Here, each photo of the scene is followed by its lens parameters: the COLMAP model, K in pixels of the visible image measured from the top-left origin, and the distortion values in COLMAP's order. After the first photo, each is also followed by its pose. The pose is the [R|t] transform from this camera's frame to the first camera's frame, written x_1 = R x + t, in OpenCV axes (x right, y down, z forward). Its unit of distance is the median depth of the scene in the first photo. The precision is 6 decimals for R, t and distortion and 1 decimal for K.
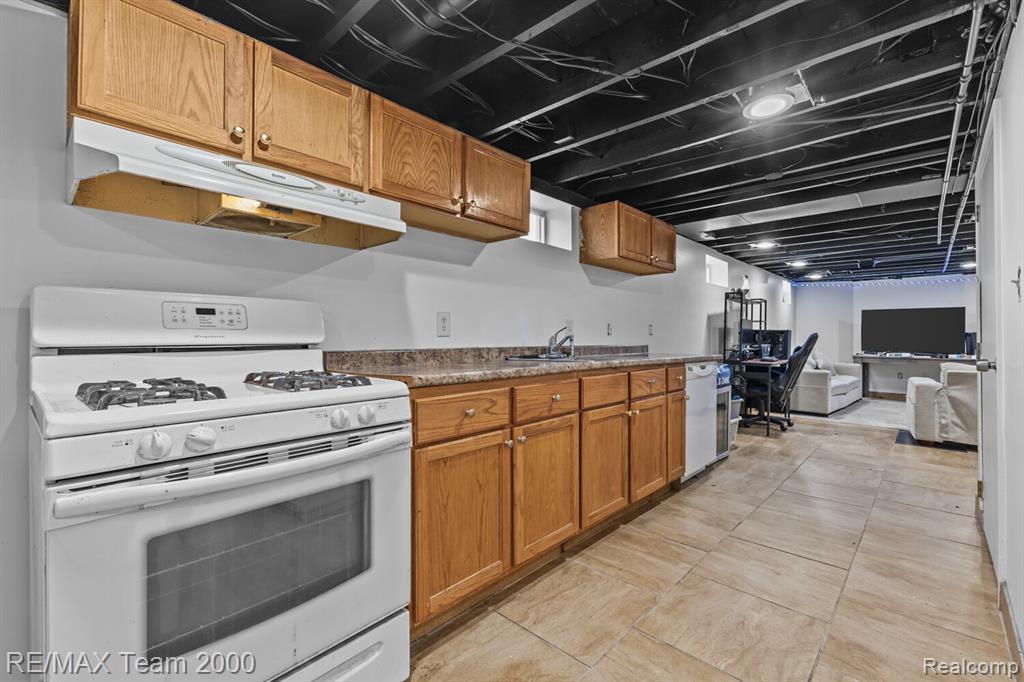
lens RADIAL K [[440.2, 0, 519.0], [0, 440.2, 335.6], [0, 0, 1]] dist [0.011205, -0.002264]
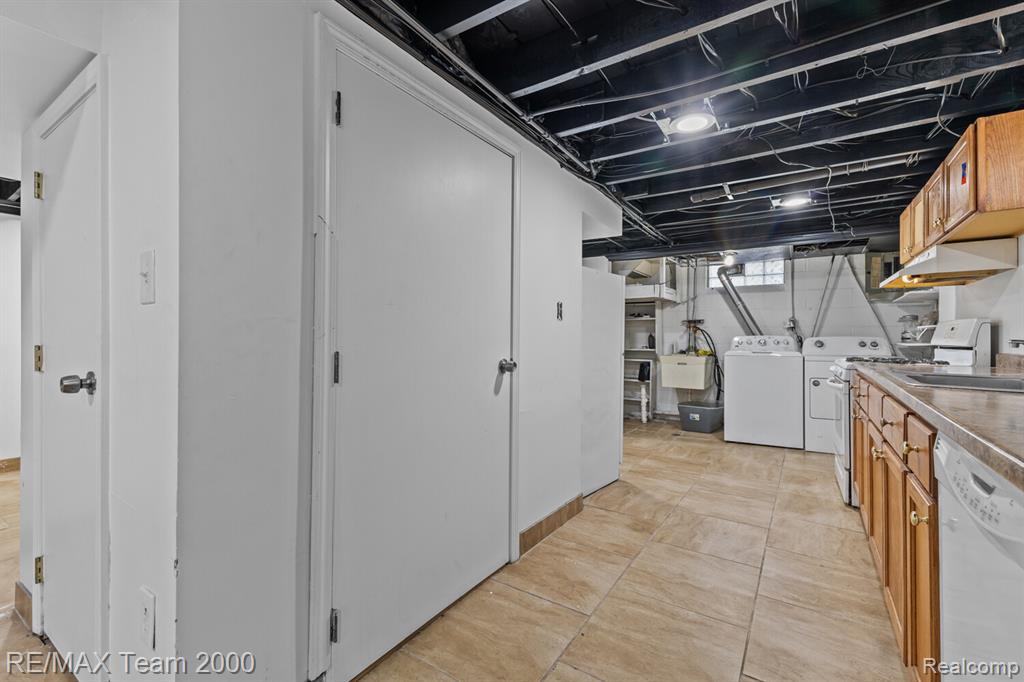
lens RADIAL K [[440.2, 0, 519.8], [0, 440.2, 334.2], [0, 0, 1]] dist [0.011205, -0.002264]
pose [[-0.984908, -0.007577, -0.172913, 1.306035], [-0.006096, 0.999940, -0.009095, -0.000908], [0.172972, -0.007903, -0.984895, 2.238622]]
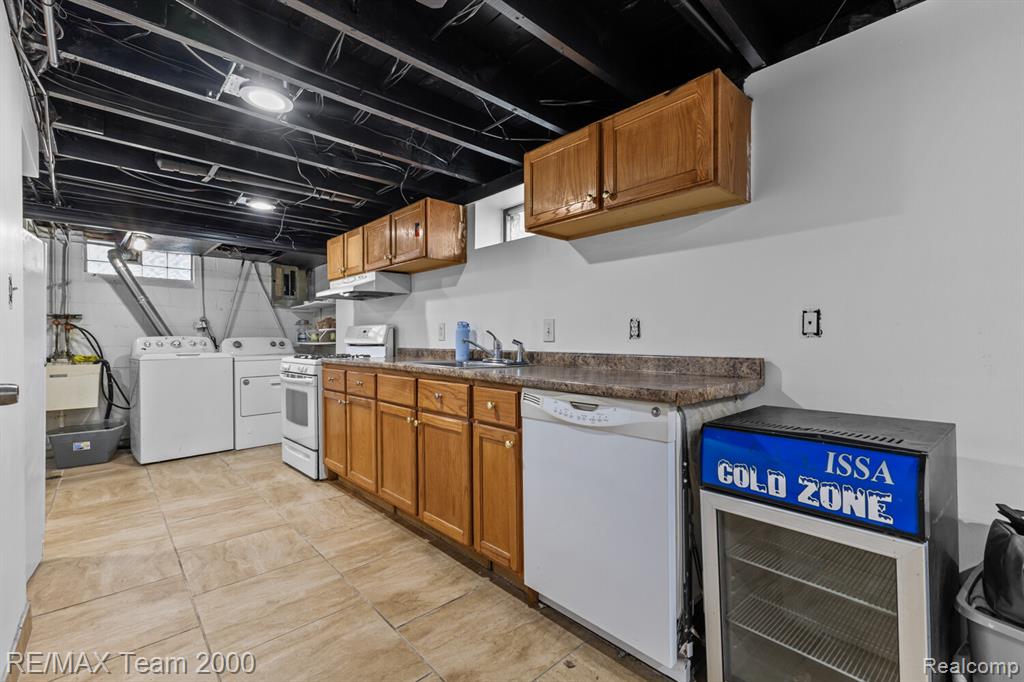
lens RADIAL K [[440.2, 0, 511.4], [0, 440.2, 343.5], [0, 0, 1]] dist [0.011205, -0.002264]
pose [[-0.074934, 0.009096, -0.997147, 1.677459], [0.003790, 0.999954, 0.008837, -0.000603], [0.997181, -0.003117, -0.074965, 1.811366]]
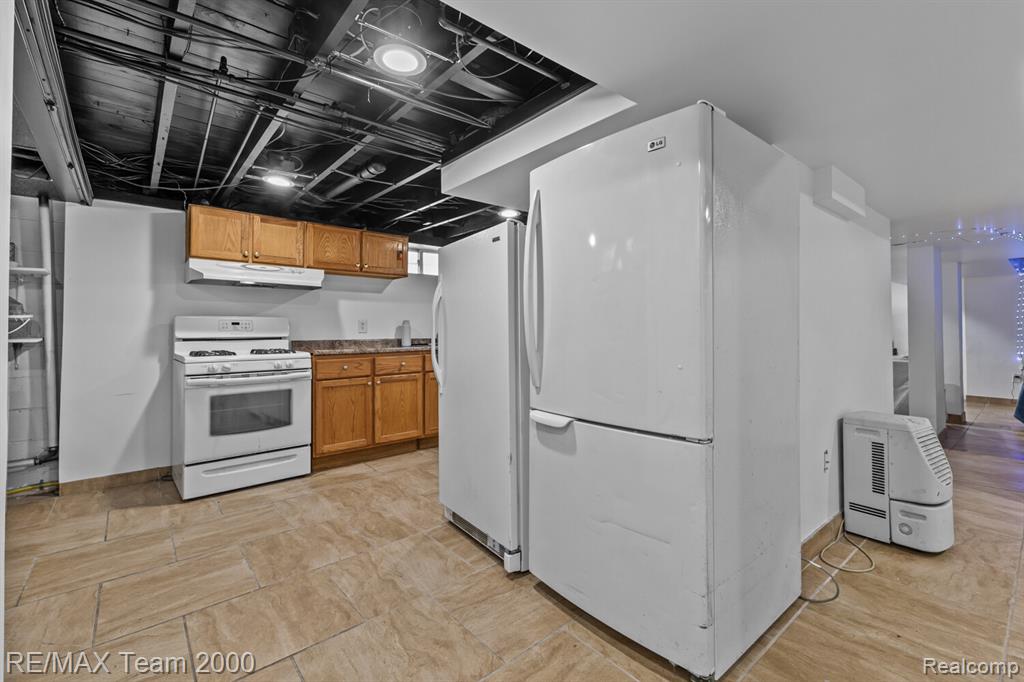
lens RADIAL K [[440.2, 0, 510.2], [0, 440.2, 322.9], [0, 0, 1]] dist [0.011205, -0.002264]
pose [[0.991763, -0.008793, -0.127788, 0.928451], [0.006610, 0.999825, -0.017495, -0.005809], [0.127919, 0.016507, 0.991647, -1.026124]]
